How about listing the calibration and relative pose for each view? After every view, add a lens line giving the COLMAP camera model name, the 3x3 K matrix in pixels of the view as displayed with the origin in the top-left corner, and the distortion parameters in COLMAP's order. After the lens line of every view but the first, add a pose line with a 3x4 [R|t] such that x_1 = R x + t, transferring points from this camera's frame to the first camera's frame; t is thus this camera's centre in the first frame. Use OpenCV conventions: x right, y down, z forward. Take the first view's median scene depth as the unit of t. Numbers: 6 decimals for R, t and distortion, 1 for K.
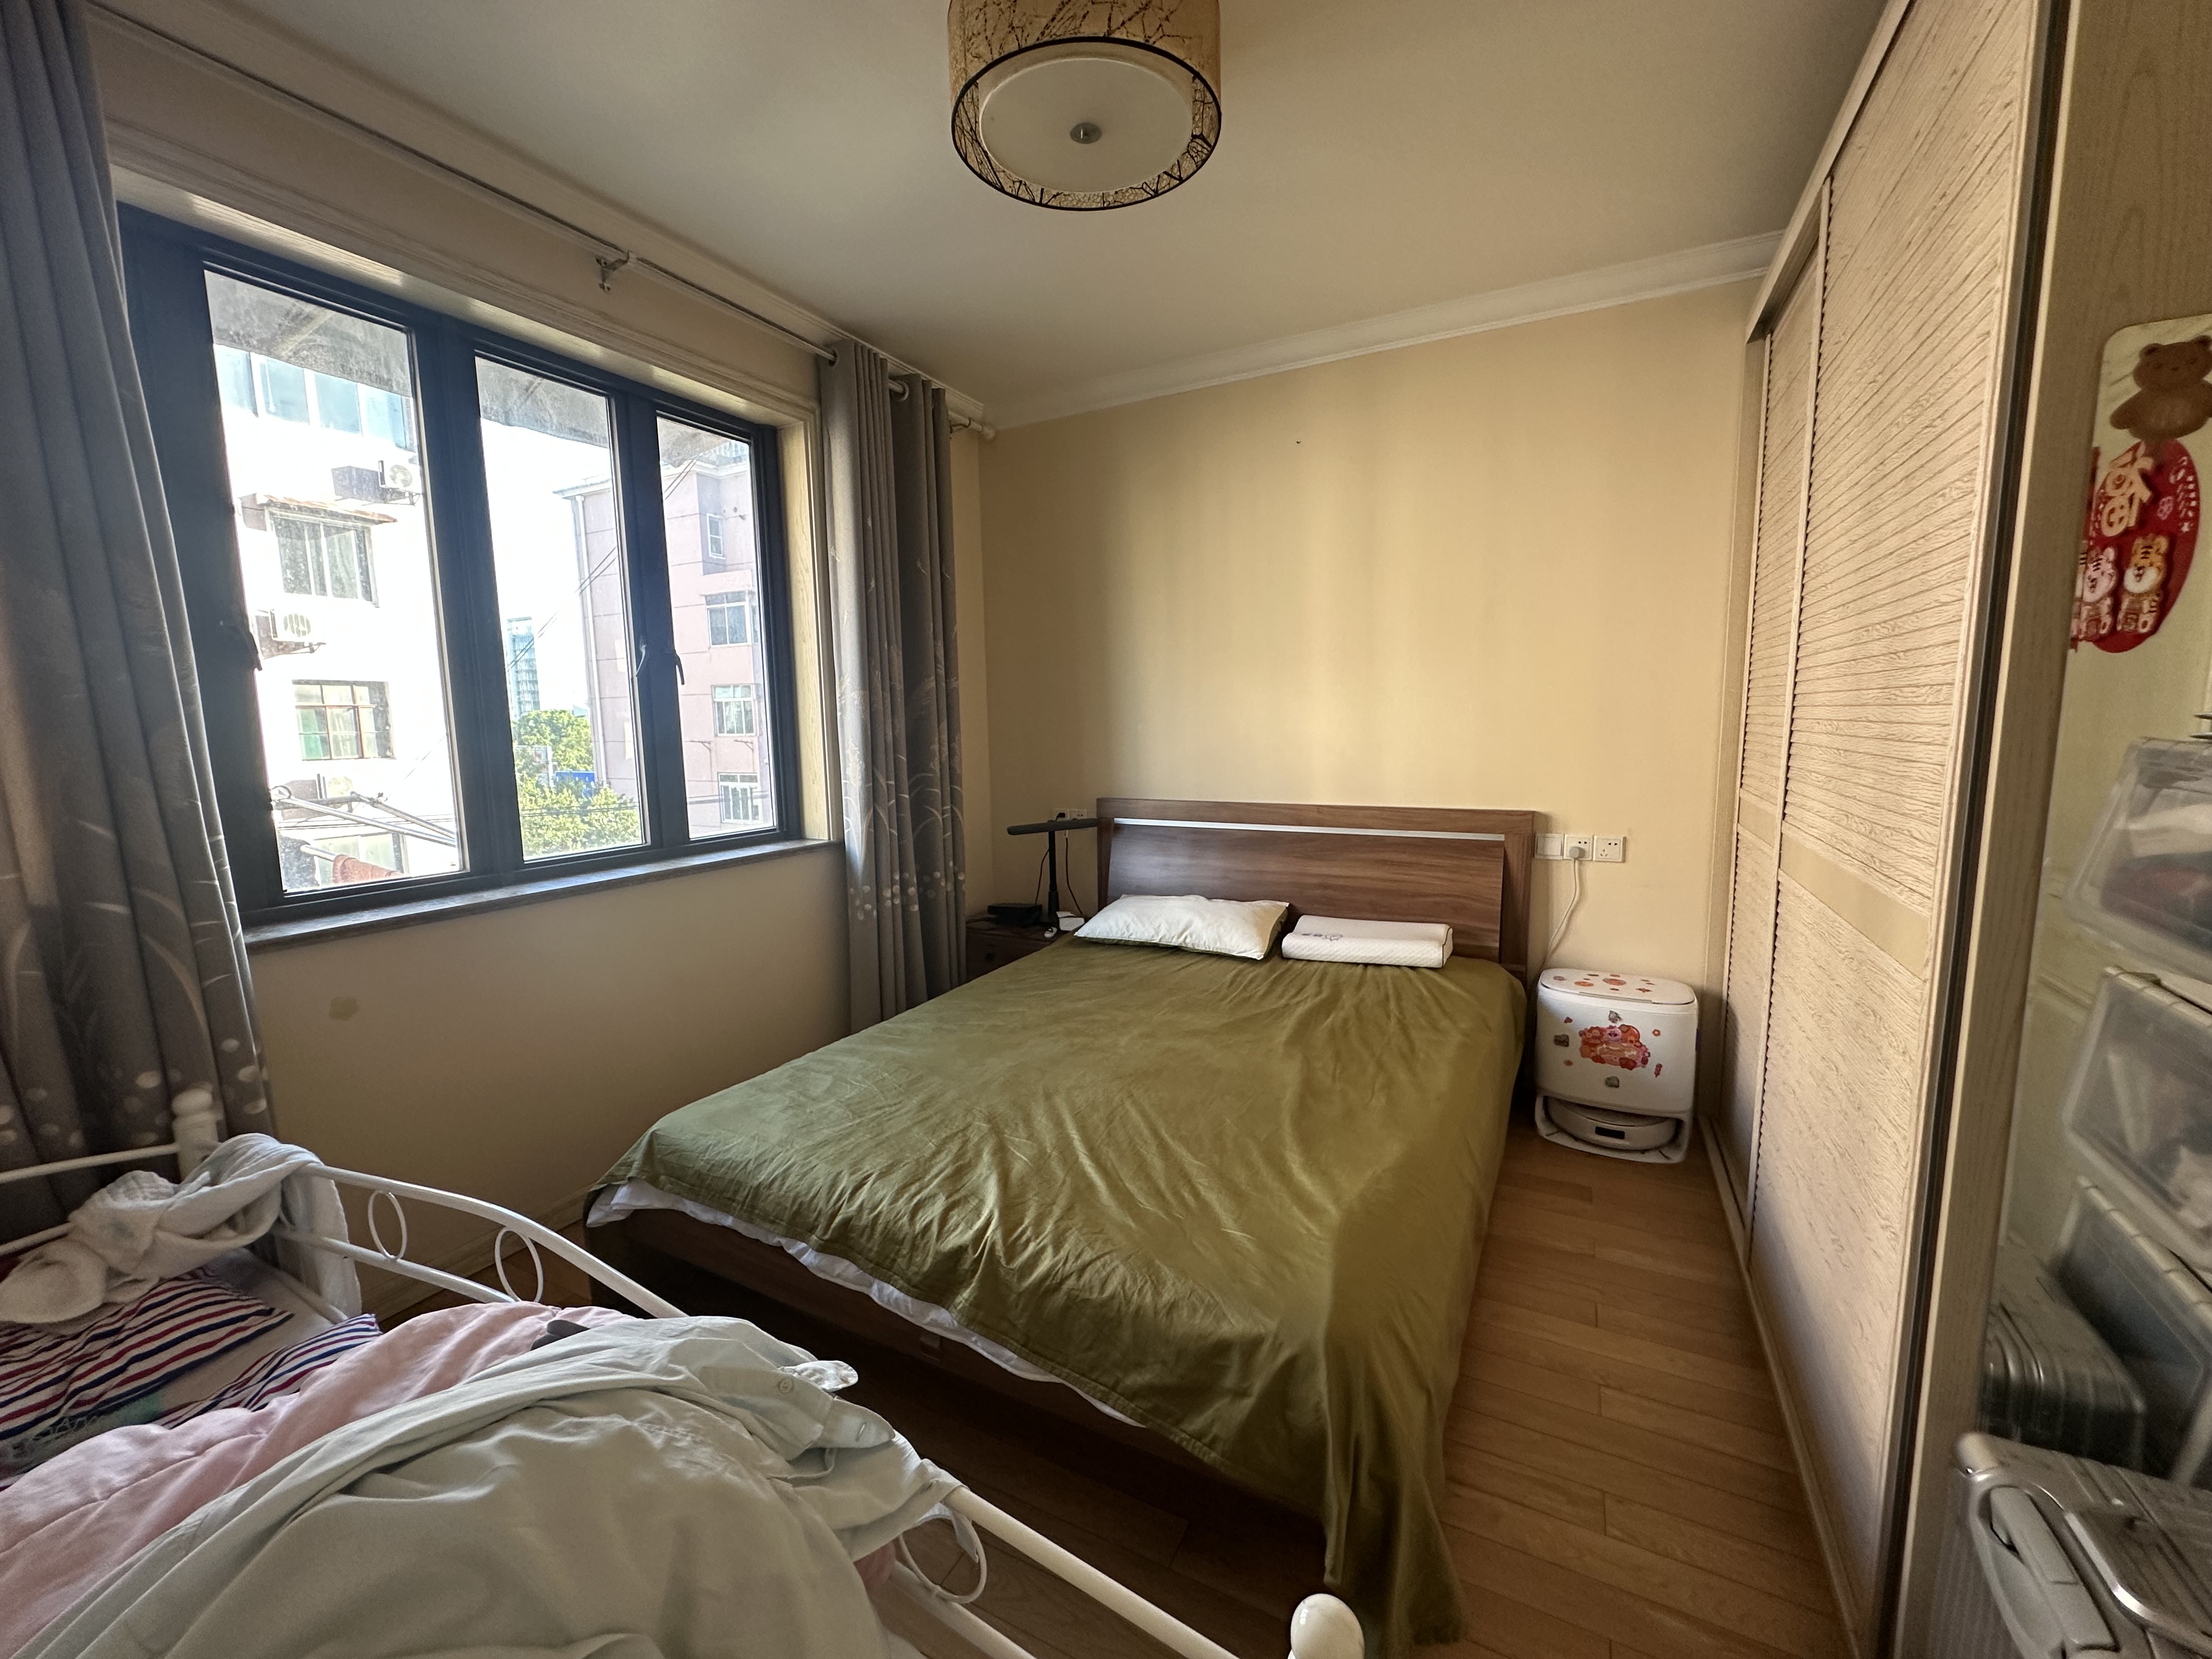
lens RADIAL K [[891.1, 0, 1110.4], [0, 891.1, 831.8], [0, 0, 1]] dist [-0.001404, 0.001255]
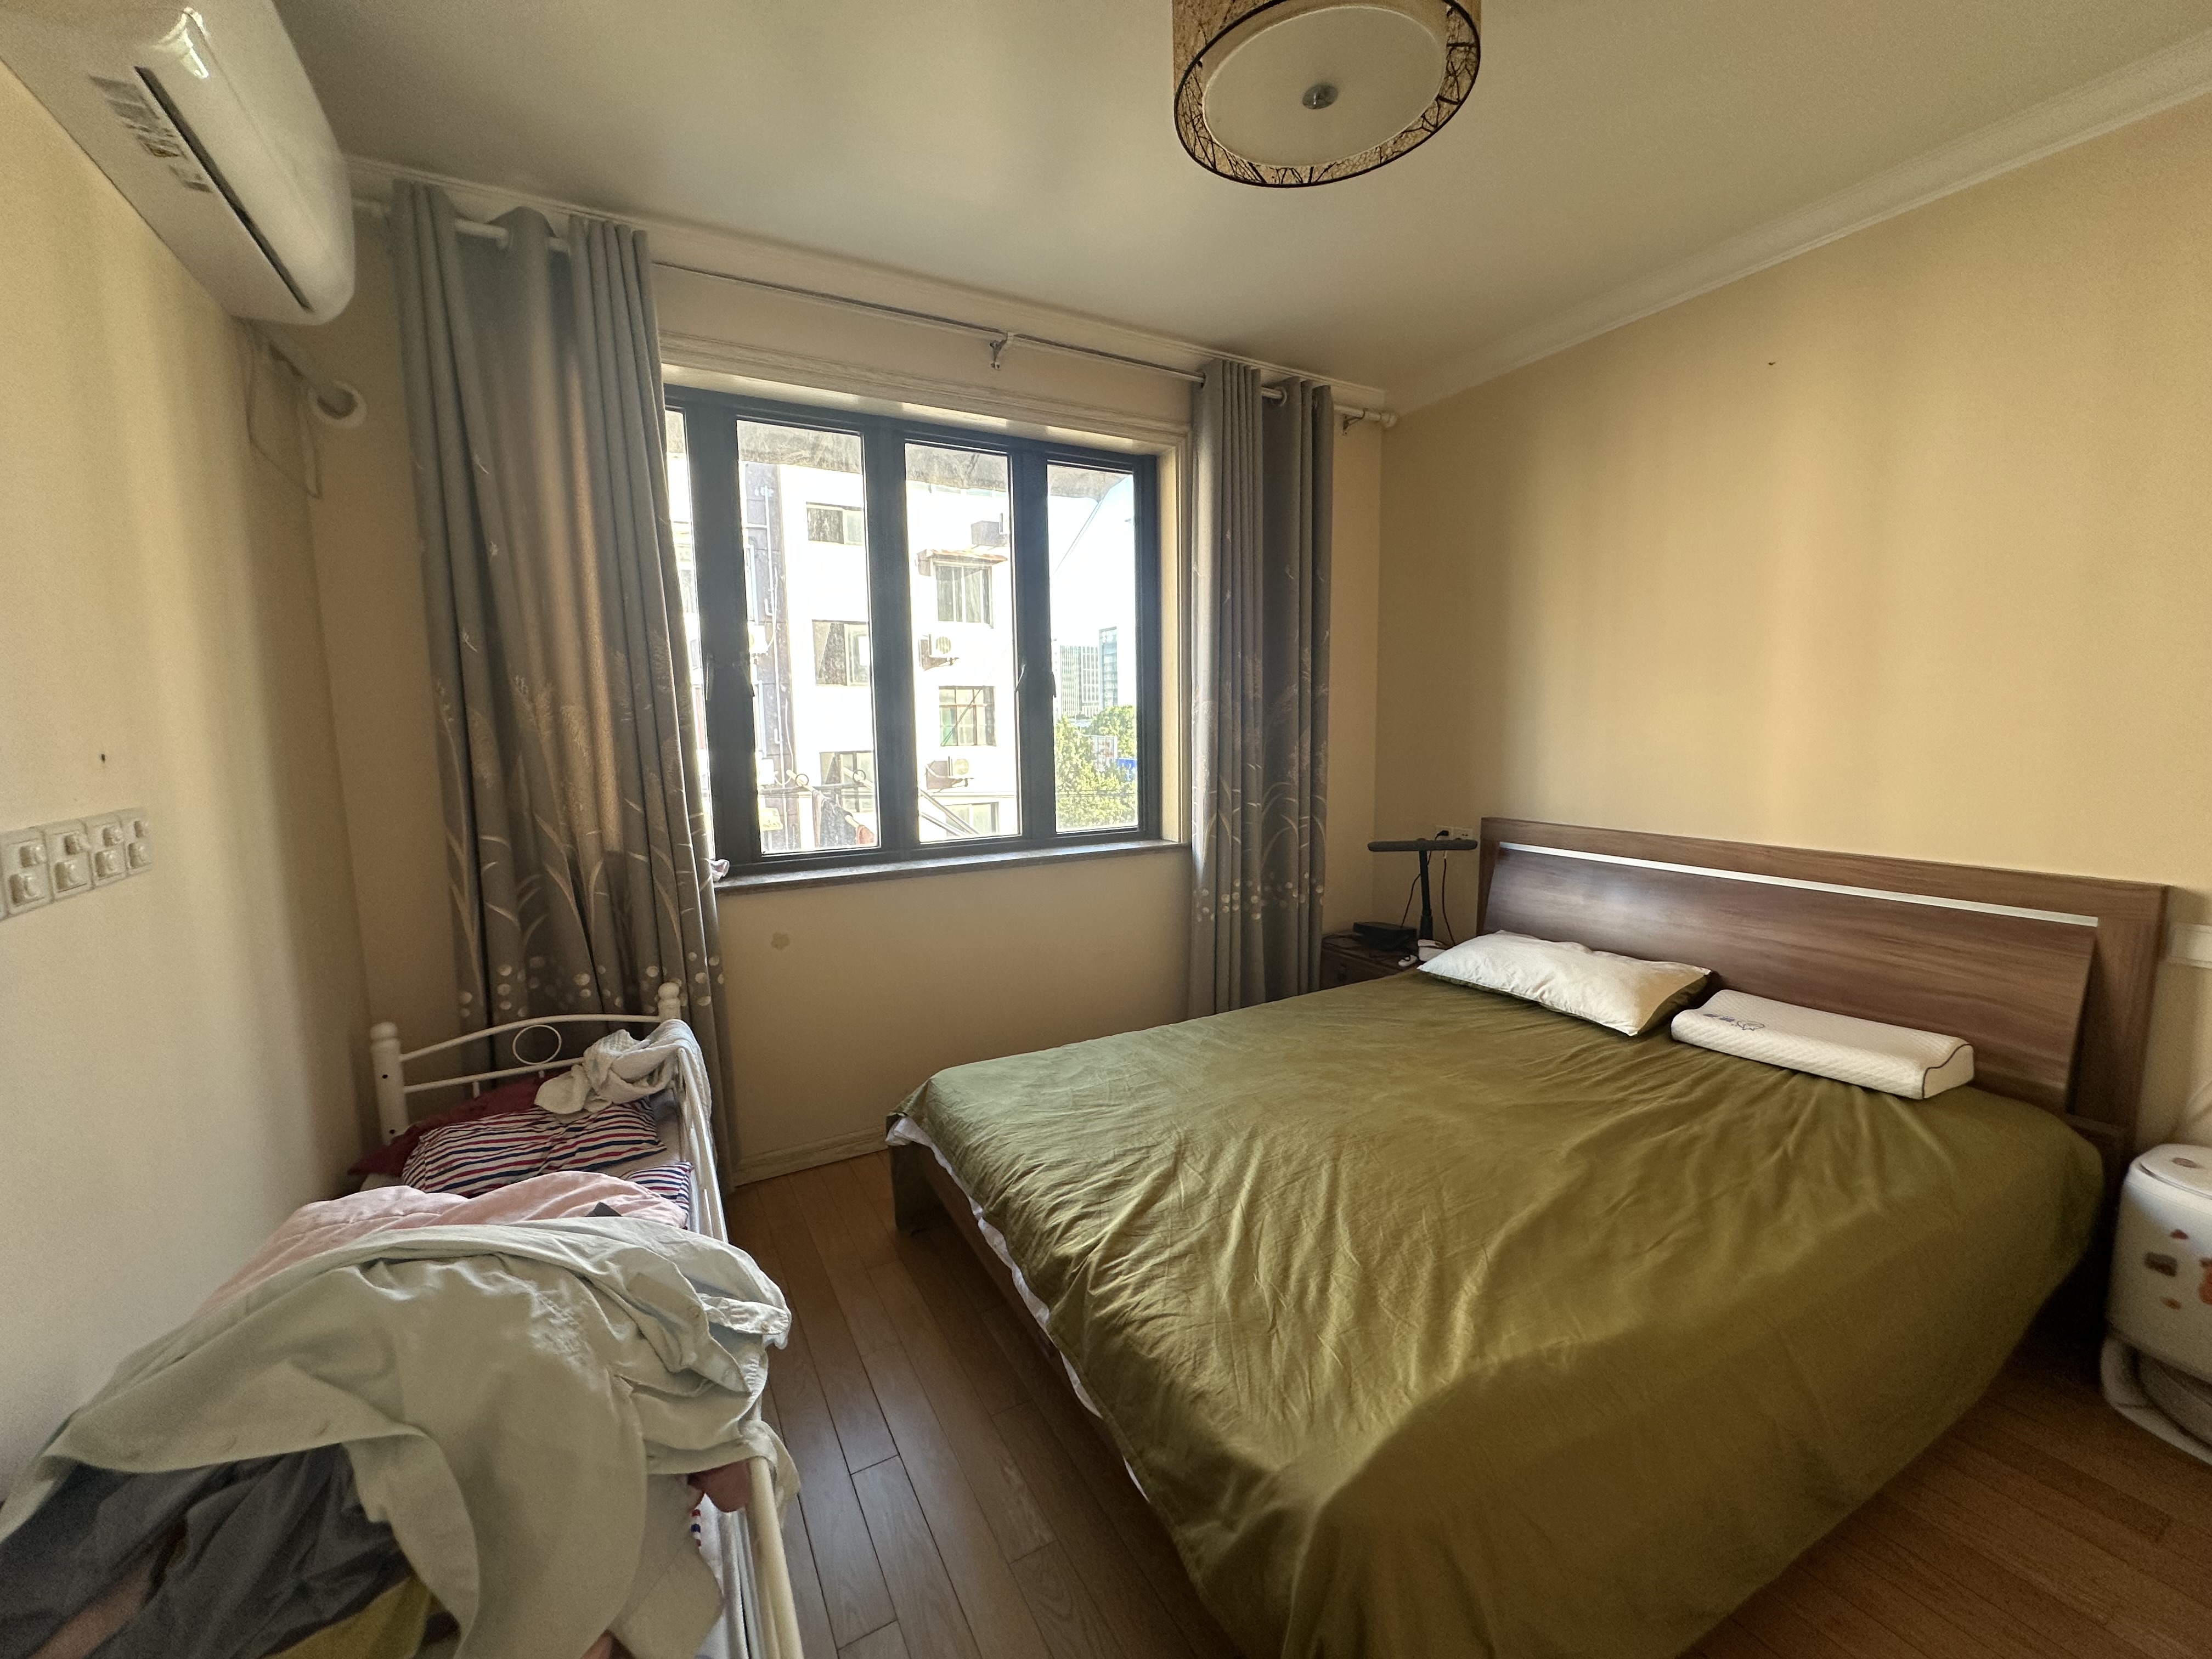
lens RADIAL K [[891.1, 0, 1107.5], [0, 891.1, 832.0], [0, 0, 1]] dist [-0.001404, 0.001255]
pose [[0.835584, 0.072799, -0.544518, 0.226193], [-0.068767, 0.997245, 0.027799, -0.032356], [0.545042, 0.014216, 0.838288, 0.088280]]
